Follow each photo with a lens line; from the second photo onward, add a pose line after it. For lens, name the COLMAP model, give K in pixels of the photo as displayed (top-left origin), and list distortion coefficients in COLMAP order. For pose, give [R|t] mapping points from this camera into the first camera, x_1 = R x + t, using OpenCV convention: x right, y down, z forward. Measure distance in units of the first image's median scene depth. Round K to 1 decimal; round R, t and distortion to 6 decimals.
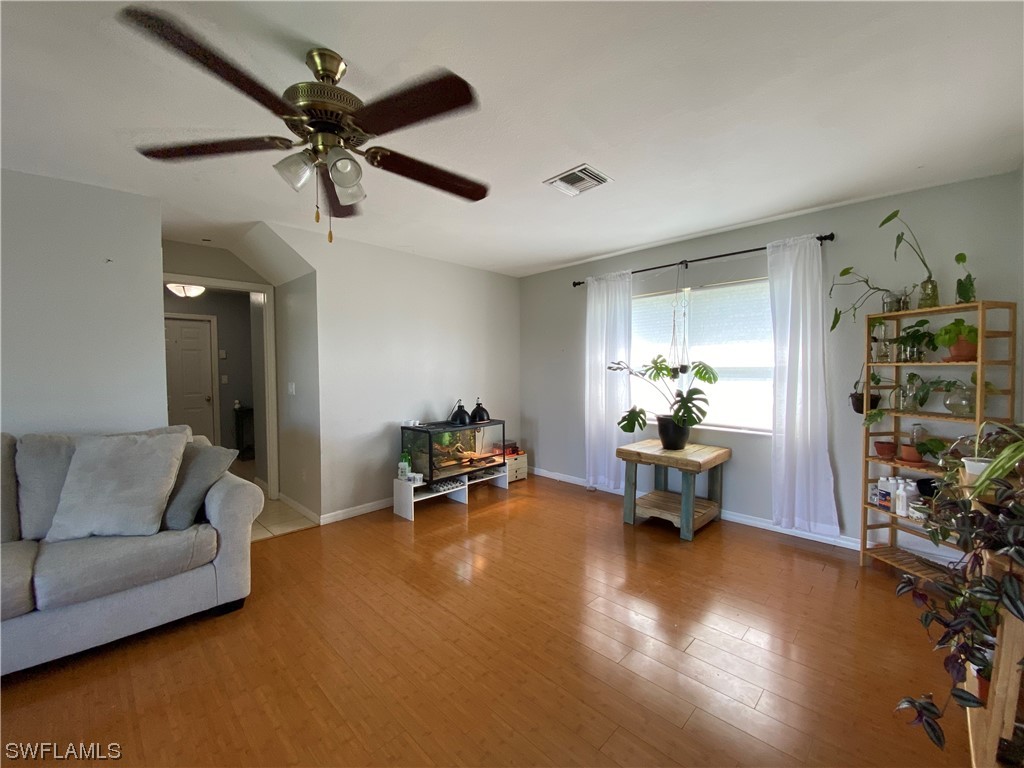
lens RADIAL K [[415.9, 0, 510.4], [0, 415.9, 380.1], [0, 0, 1]] dist [0.026943, -0.023563]
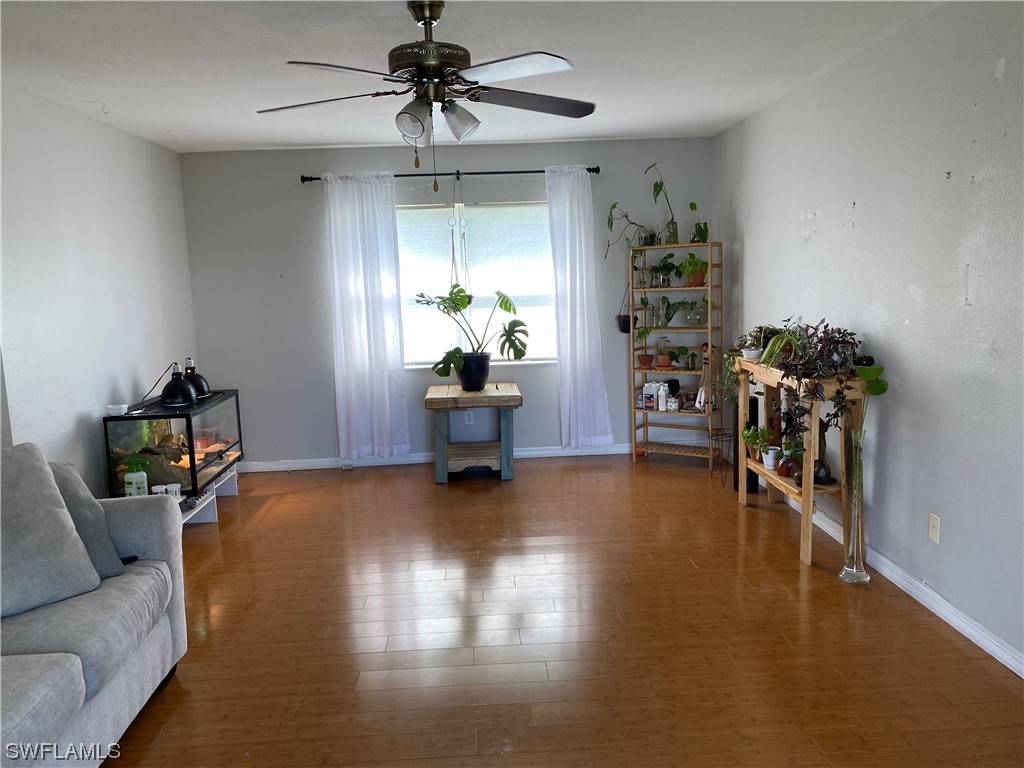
lens RADIAL K [[750.6, 0, 512.0], [0, 750.6, 384.0], [0, 0, 1]] dist [0.127121, -0.253876]
pose [[0.677891, -0.122262, 0.724924, -0.777310], [0.052885, 0.991629, 0.117789, -0.036403], [-0.733257, -0.041511, 0.678683, -0.159617]]
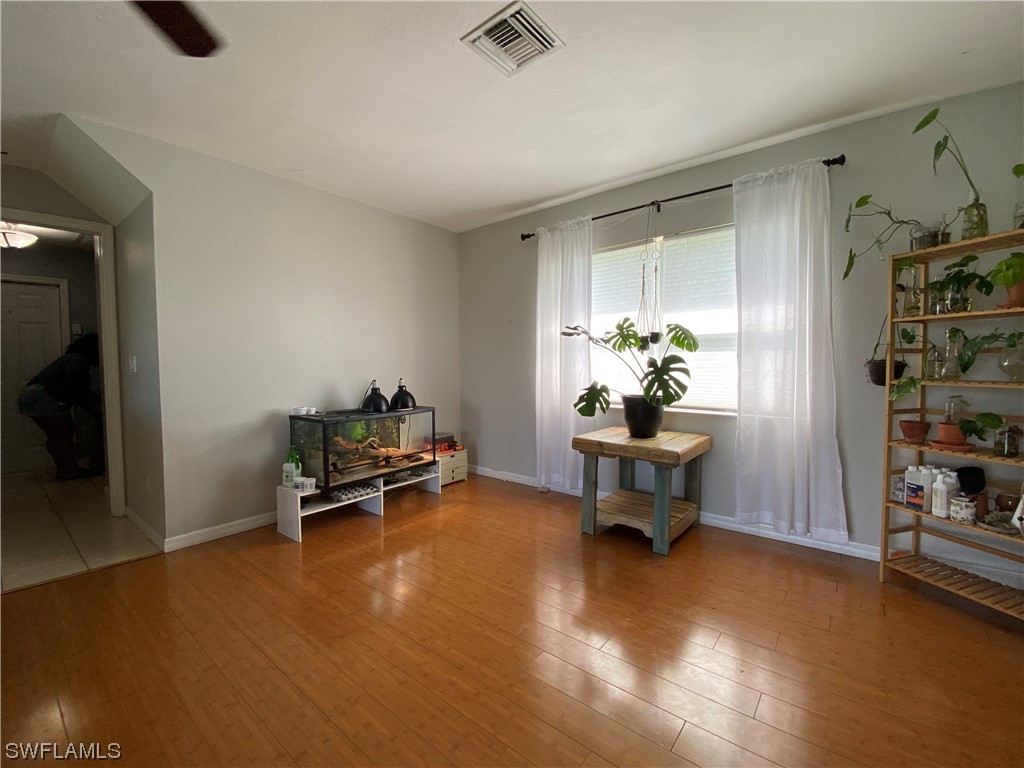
lens RADIAL K [[432.1, 0, 513.5], [0, 432.1, 382.4], [0, 0, 1]] dist [0.033810, -0.026343]
pose [[0.995027, -0.005035, 0.099481, 0.071271], [0.003657, 0.999895, 0.014027, 0.052548], [-0.099541, -0.013593, 0.994941, 0.228646]]
